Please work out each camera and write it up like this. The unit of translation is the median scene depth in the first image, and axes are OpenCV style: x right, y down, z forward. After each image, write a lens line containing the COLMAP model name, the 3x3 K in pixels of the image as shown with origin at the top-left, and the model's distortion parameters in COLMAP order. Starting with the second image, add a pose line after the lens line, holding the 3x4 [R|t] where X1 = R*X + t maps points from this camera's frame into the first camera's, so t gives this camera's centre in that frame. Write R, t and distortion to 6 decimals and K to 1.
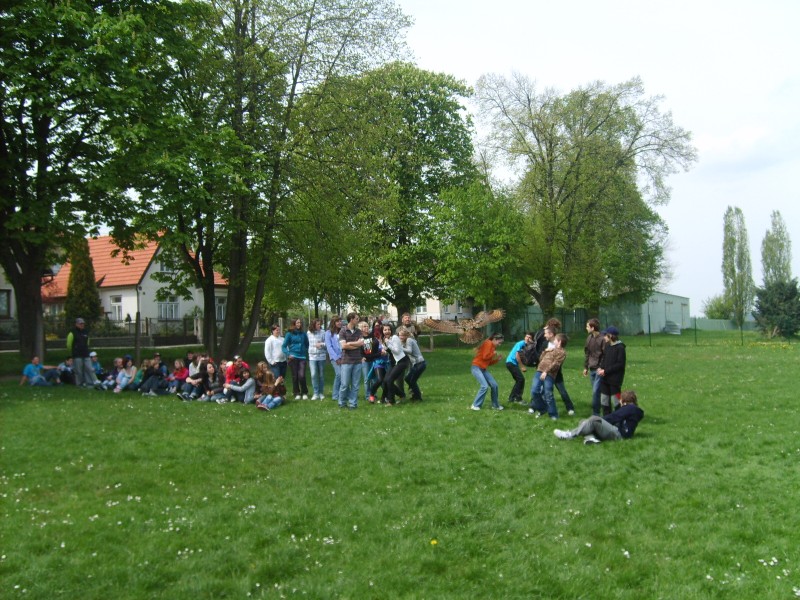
lens RADIAL K [[846.8, 0, 400.0], [0, 846.8, 300.0], [0, 0, 1]] dist [-0.154455, 0.168398]
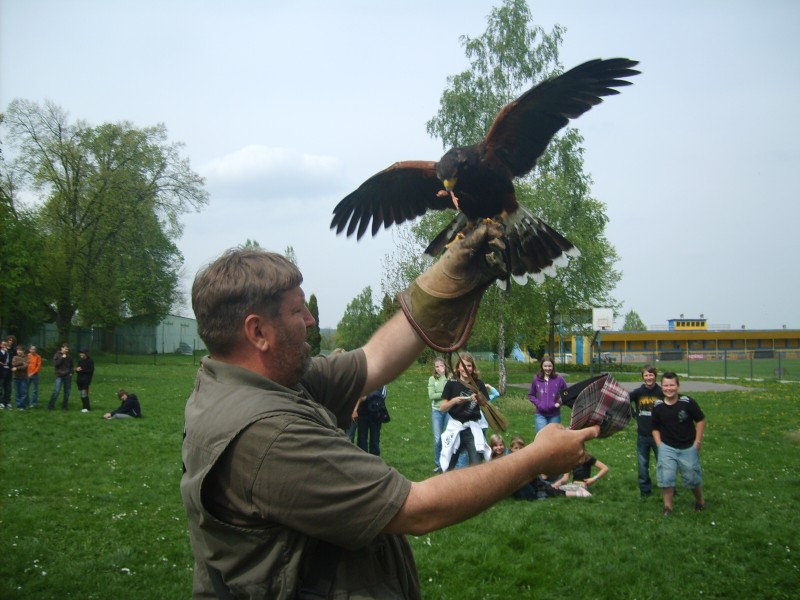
lens RADIAL K [[853.0, 0, 400.0], [0, 853.0, 300.0], [0, 0, 1]] dist [-0.148965, 0.153239]
pose [[0.856414, 0.057649, 0.513062, -0.005871], [-0.046092, 0.998316, -0.035235, -0.006143], [-0.514229, 0.006528, 0.857628, -0.129224]]
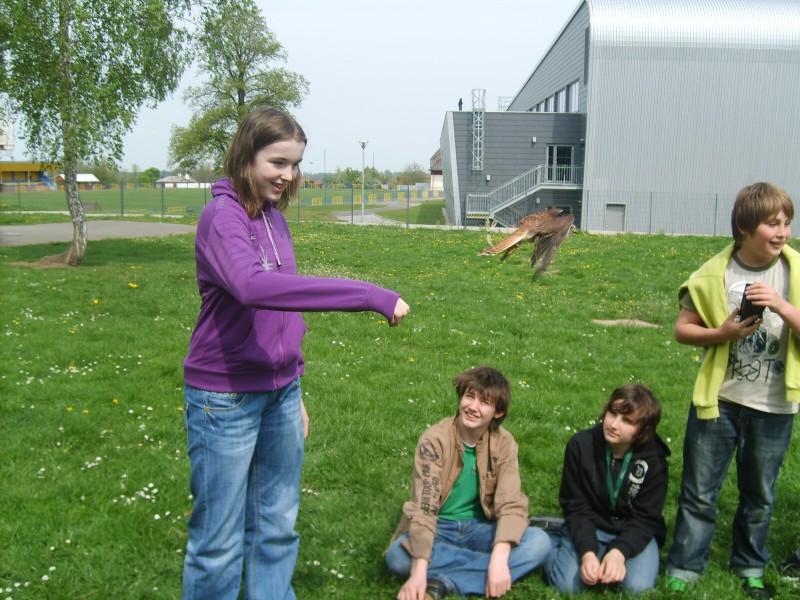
lens RADIAL K [[846.8, 0, 400.0], [0, 846.8, 300.0], [0, 0, 1]] dist [-0.154455, 0.168398]
pose [[0.087045, -0.111163, 0.989983, 0.064910], [-0.048737, 0.992090, 0.115685, 0.007546], [-0.995011, -0.058319, 0.080939, 0.168305]]
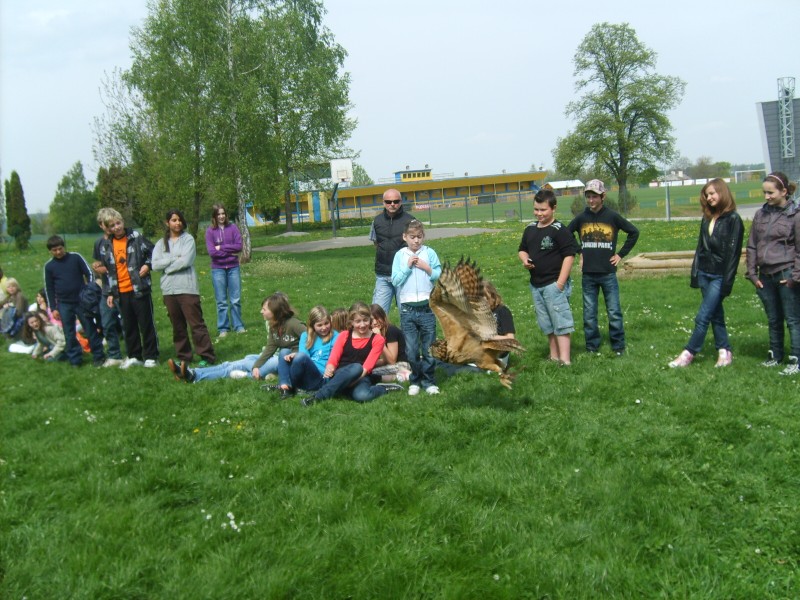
lens RADIAL K [[856.0, 0, 400.0], [0, 856.0, 300.0], [0, 0, 1]] dist [-0.143086, 0.131736]
pose [[0.651507, -0.114439, 0.749962, 0.024460], [0.035730, 0.992089, 0.120346, -0.000224], [-0.757801, -0.051610, 0.650442, -0.076381]]
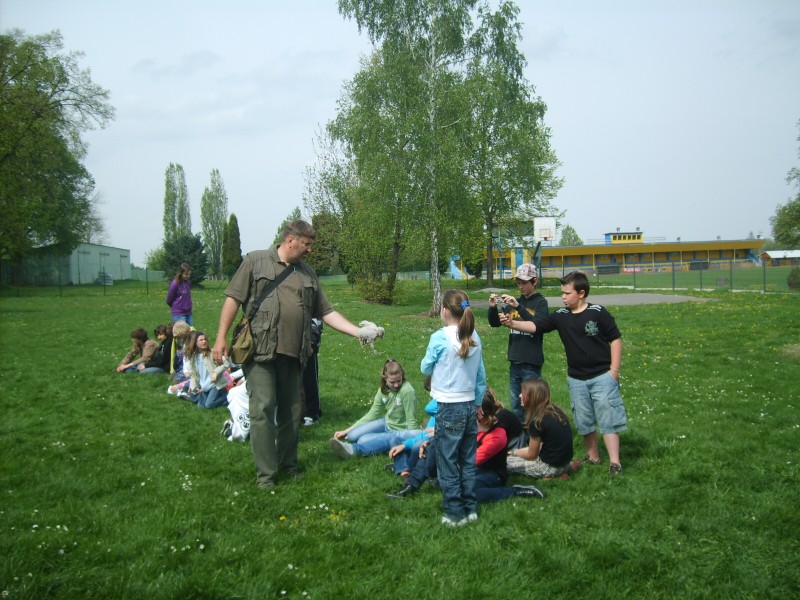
lens RADIAL K [[846.8, 0, 400.0], [0, 846.8, 300.0], [0, 0, 1]] dist [-0.154455, 0.168398]
pose [[0.816908, -0.019842, 0.576426, 0.043106], [-0.013574, 0.998470, 0.053607, -0.000824], [-0.576608, -0.051617, 0.815389, -0.069558]]
